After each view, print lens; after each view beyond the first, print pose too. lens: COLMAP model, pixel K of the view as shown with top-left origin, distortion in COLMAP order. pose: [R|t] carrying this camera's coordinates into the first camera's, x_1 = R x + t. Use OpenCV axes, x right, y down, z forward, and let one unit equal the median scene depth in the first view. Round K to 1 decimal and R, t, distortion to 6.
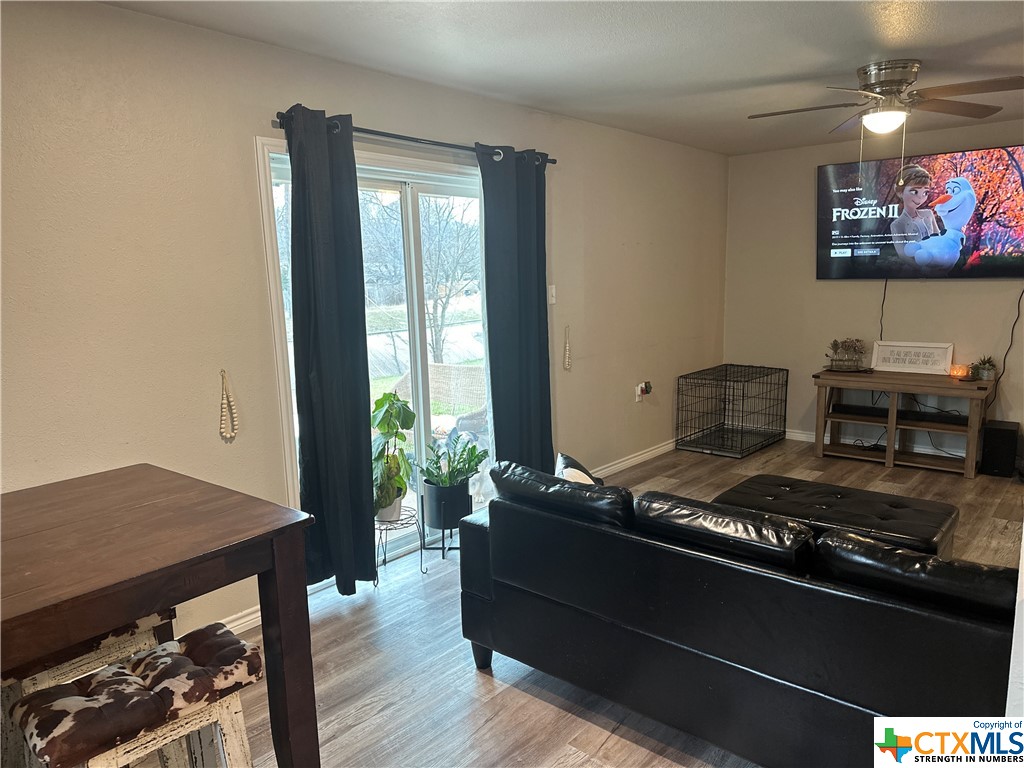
lens RADIAL K [[724.2, 0, 507.8], [0, 724.2, 391.3], [0, 0, 1]] dist [0.119137, -0.118298]
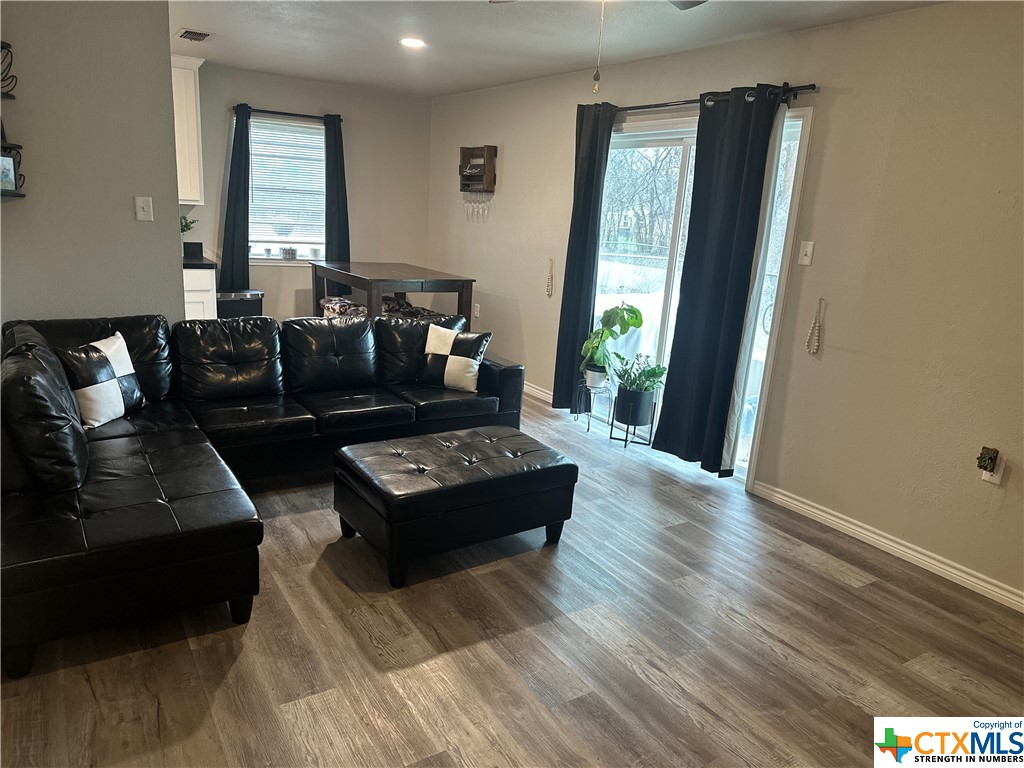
lens RADIAL K [[724.2, 0, 507.8], [0, 724.2, 391.3], [0, 0, 1]] dist [0.119137, -0.118298]
pose [[-0.306380, 0.238017, -0.921672, 0.833778], [-0.210753, 0.927246, 0.309514, -0.153664], [0.928286, 0.289074, -0.233927, 0.817015]]
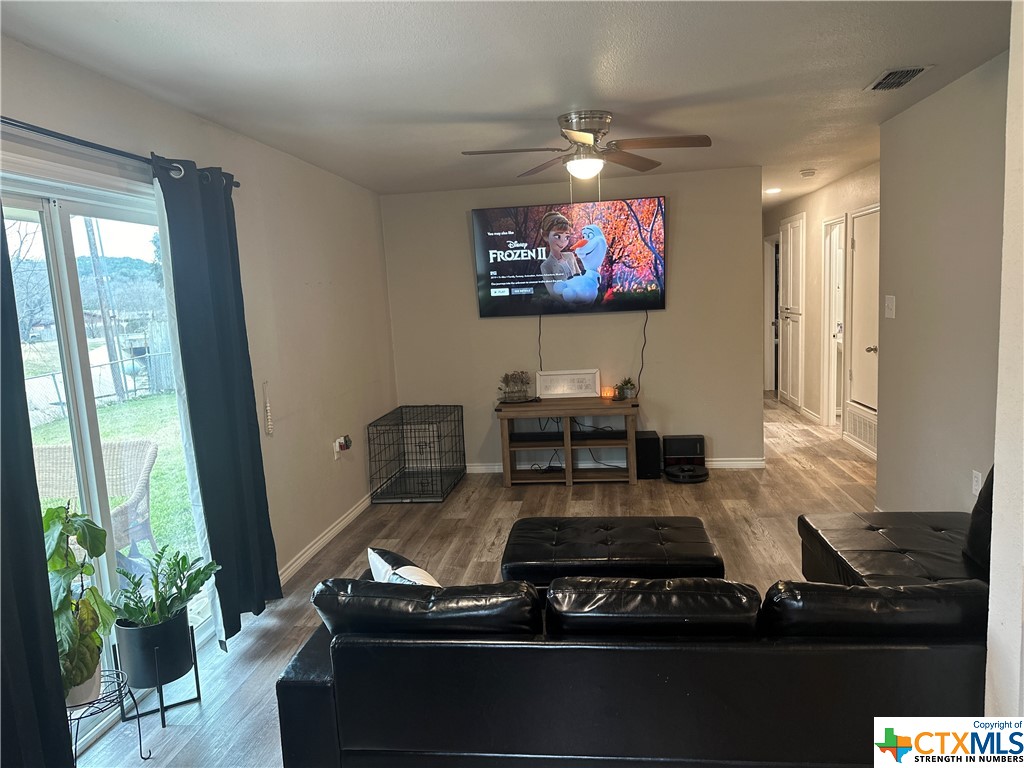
lens RADIAL K [[724.2, 0, 507.8], [0, 724.2, 391.3], [0, 0, 1]] dist [0.119137, -0.118298]
pose [[0.840286, -0.095721, 0.533626, -0.119415], [0.124225, 0.992097, -0.017653, -0.028353], [-0.527719, 0.081123, 0.845536, 0.136881]]
